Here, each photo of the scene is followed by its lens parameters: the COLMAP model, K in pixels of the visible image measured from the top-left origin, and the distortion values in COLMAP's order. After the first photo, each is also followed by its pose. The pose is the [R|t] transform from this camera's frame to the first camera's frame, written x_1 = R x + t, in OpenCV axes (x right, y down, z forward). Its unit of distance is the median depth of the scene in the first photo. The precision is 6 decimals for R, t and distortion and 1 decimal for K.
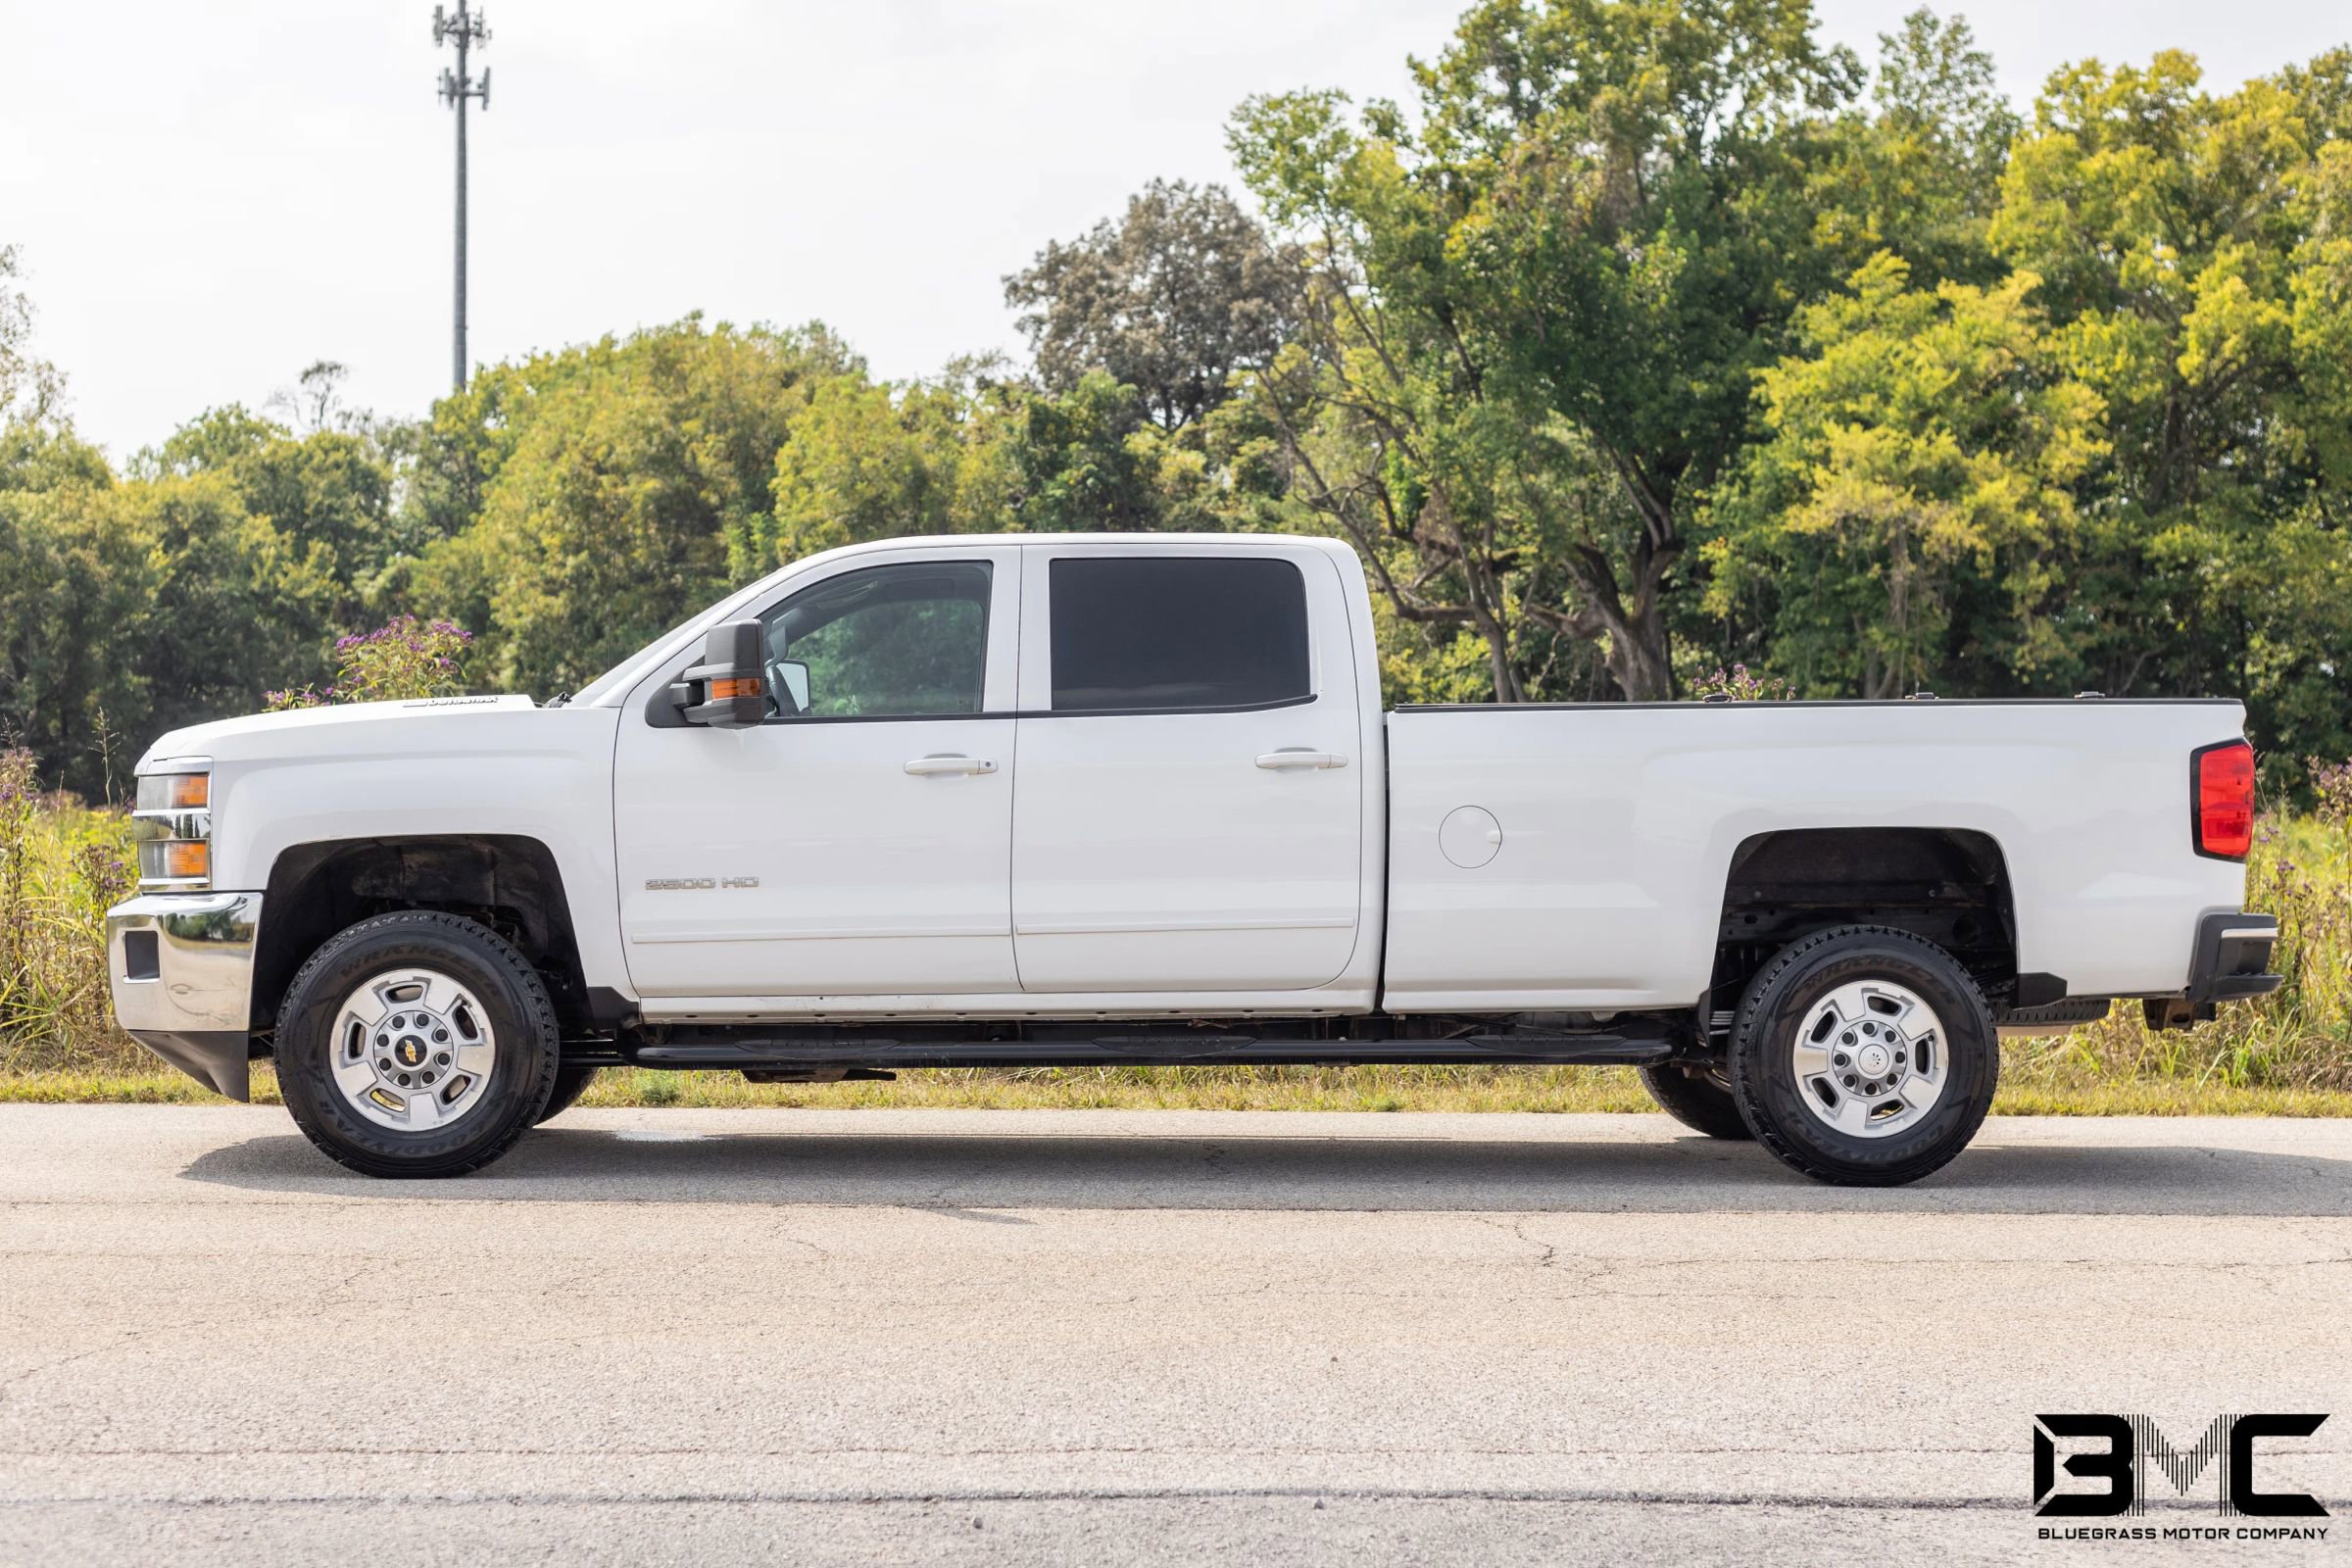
lens RADIAL K [[4199.5, 0, 1308.3], [0, 4199.5, 964.0], [0, 0, 1]] dist [-0.012088, 0.250241]
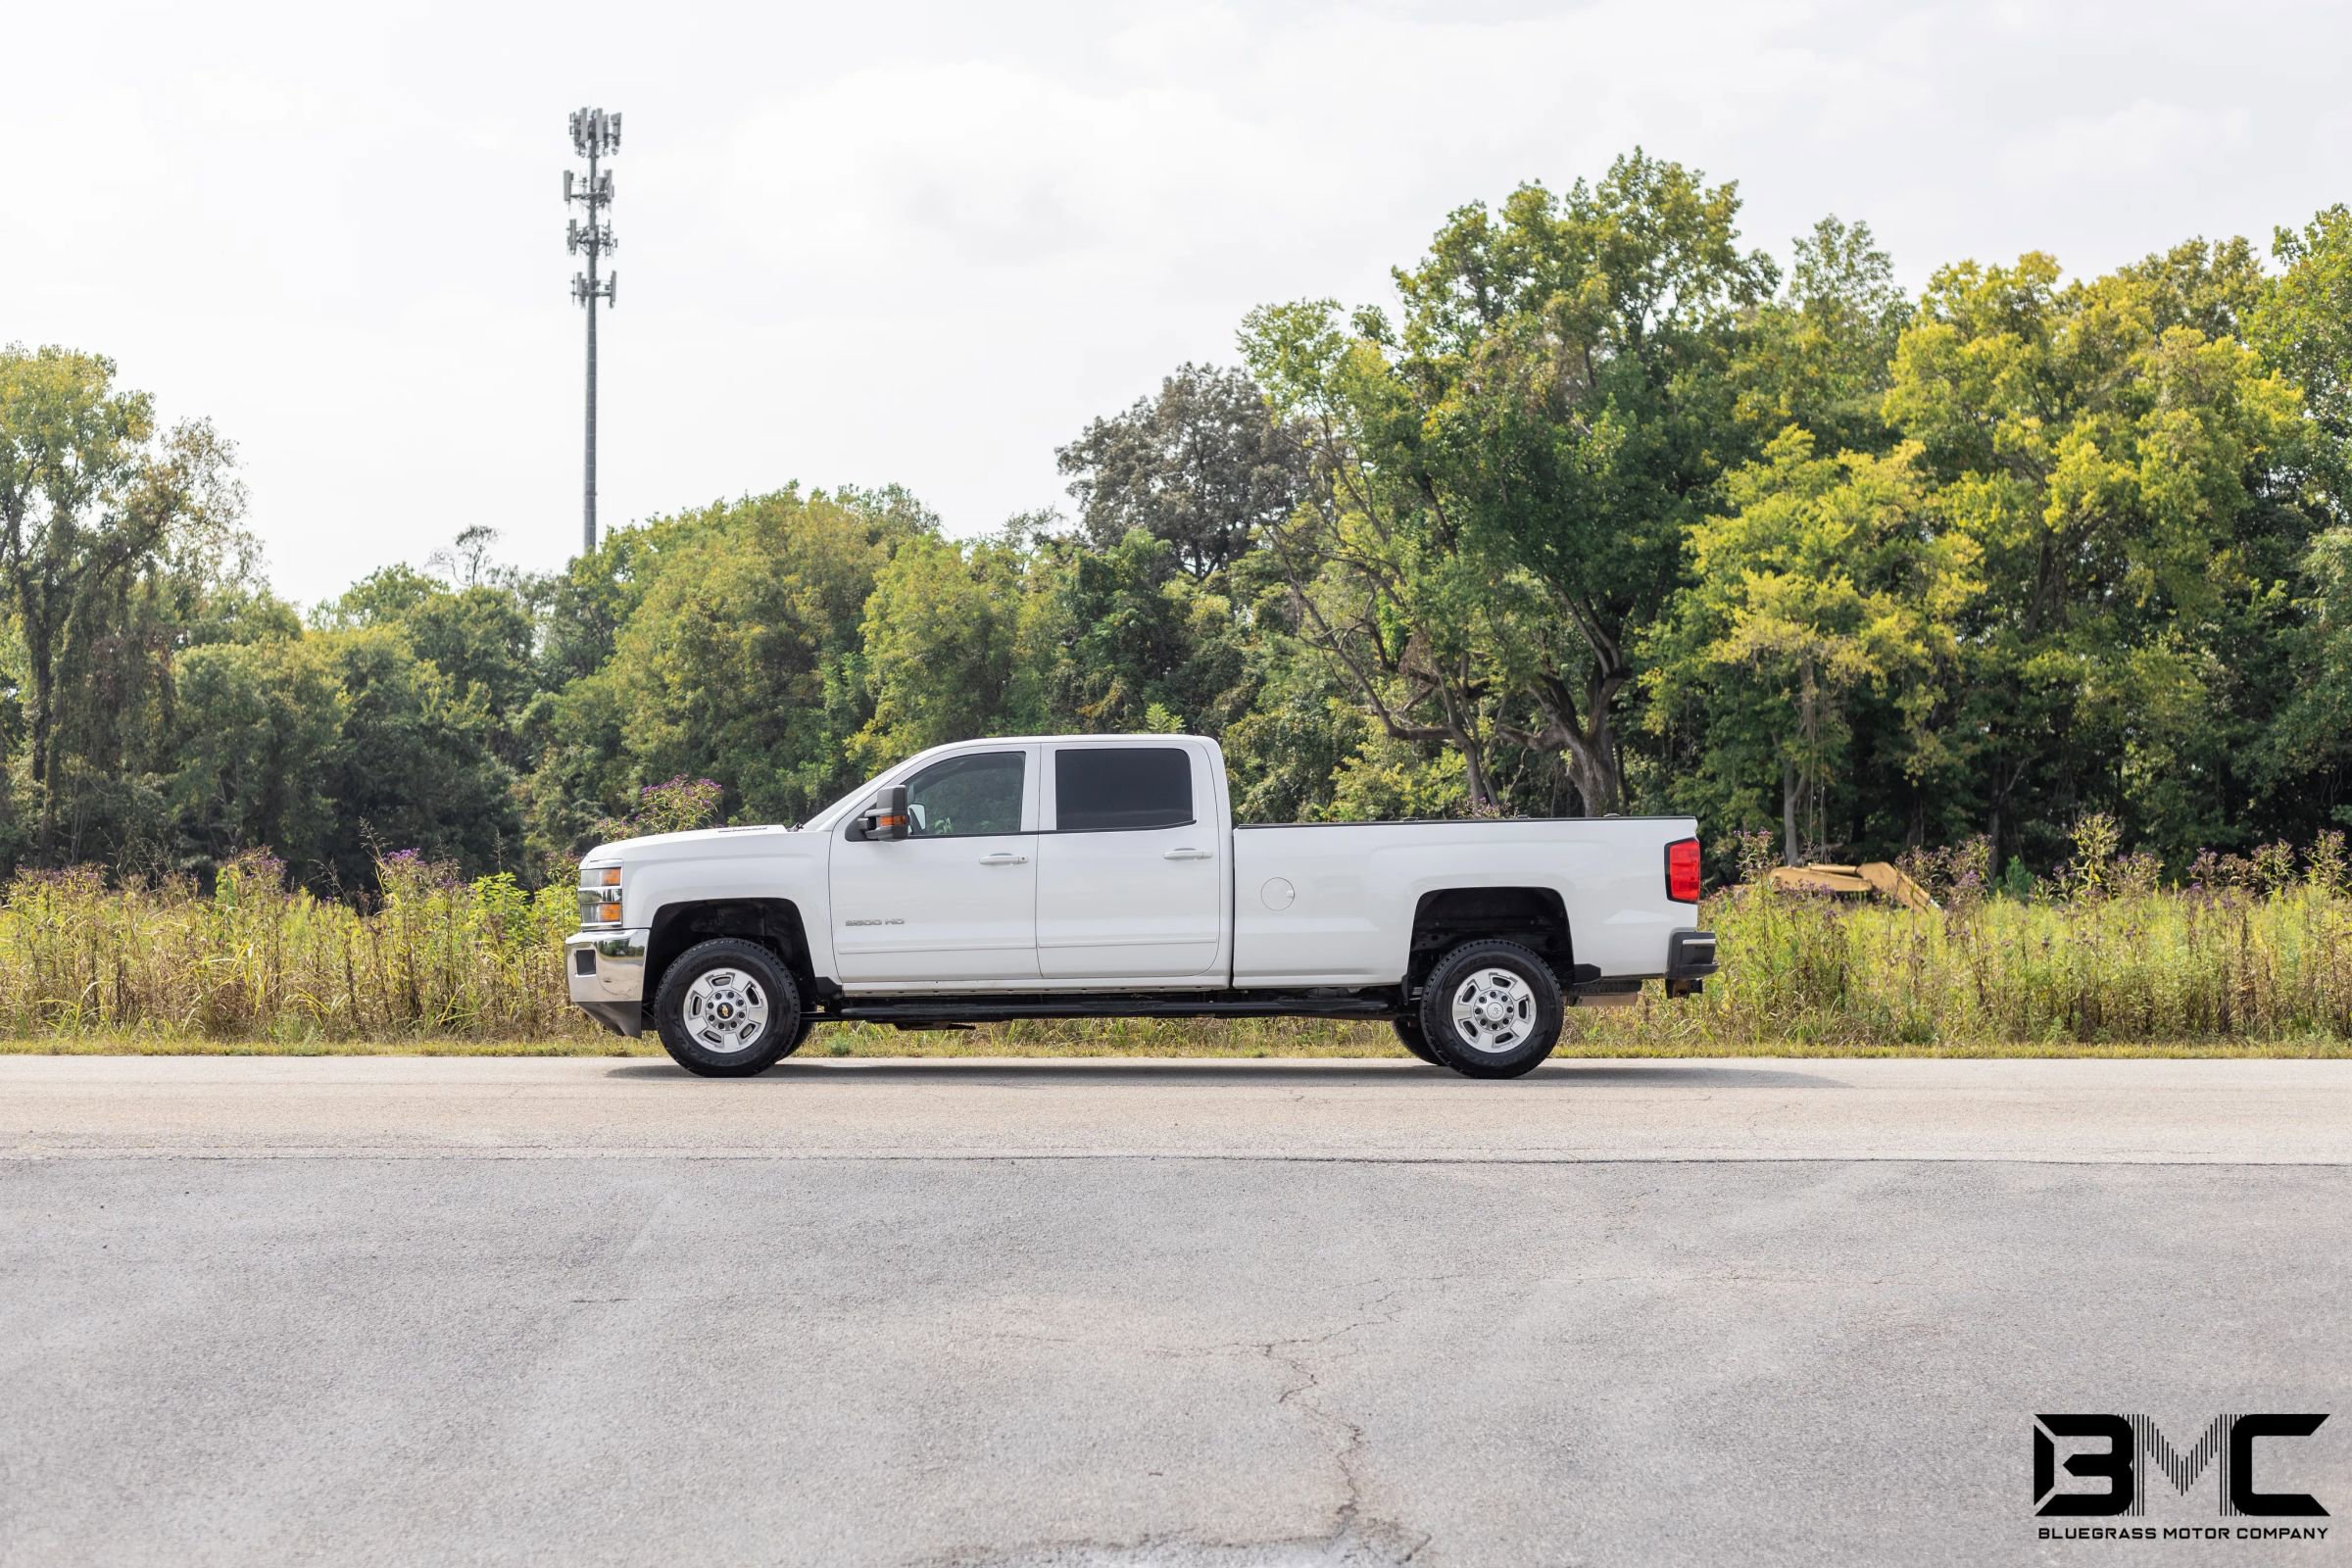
lens RADIAL K [[3999.5, 0, 1133.5], [0, 3999.5, 795.2], [0, 0, 1]] dist [0.048142, -0.008946]
pose [[0.998385, -0.011997, -0.055528, 0.012172], [0.008378, 0.997853, -0.064963, 0.006847], [0.056188, 0.064392, 0.996342, -0.131532]]
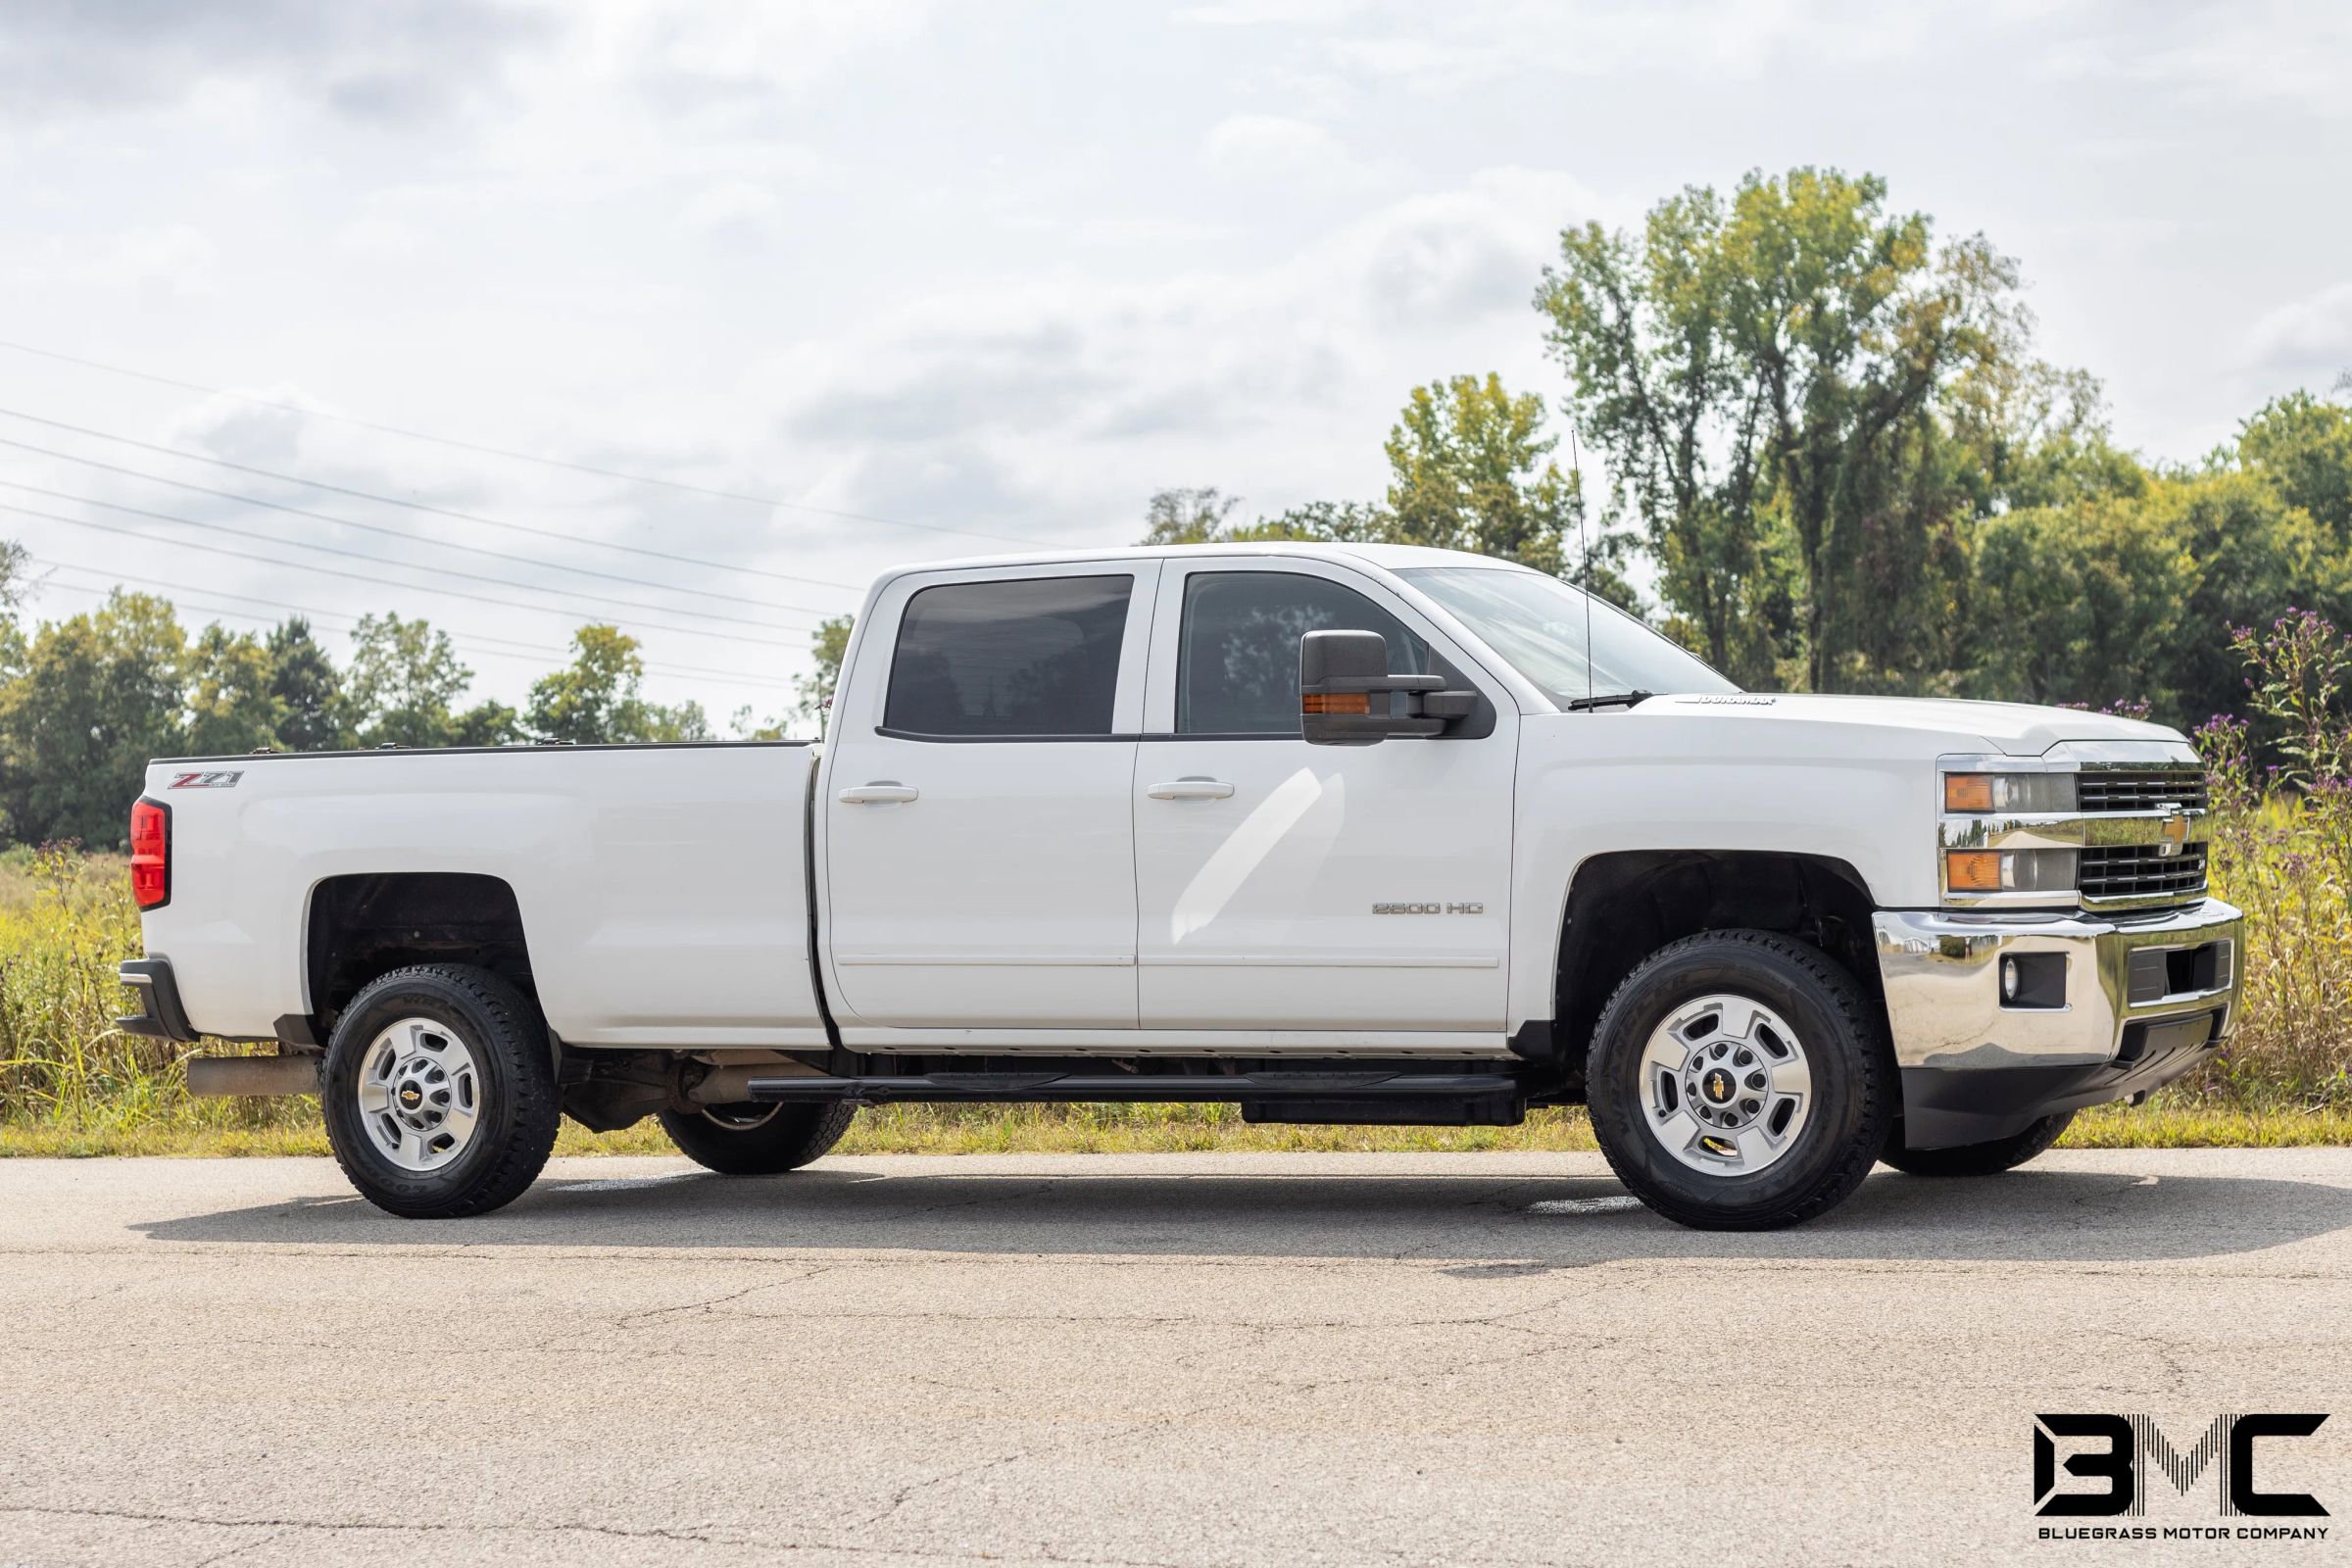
lens RADIAL K [[4474.5, 0, 1121.7], [0, 4474.5, 854.2], [0, 0, 1]] dist [0.080533, -0.105899]
pose [[0.833749, -0.047519, -0.550094, 0.101021], [0.030985, 0.998746, -0.039313, 0.001460], [0.551273, 0.015732, 0.834177, 0.029885]]
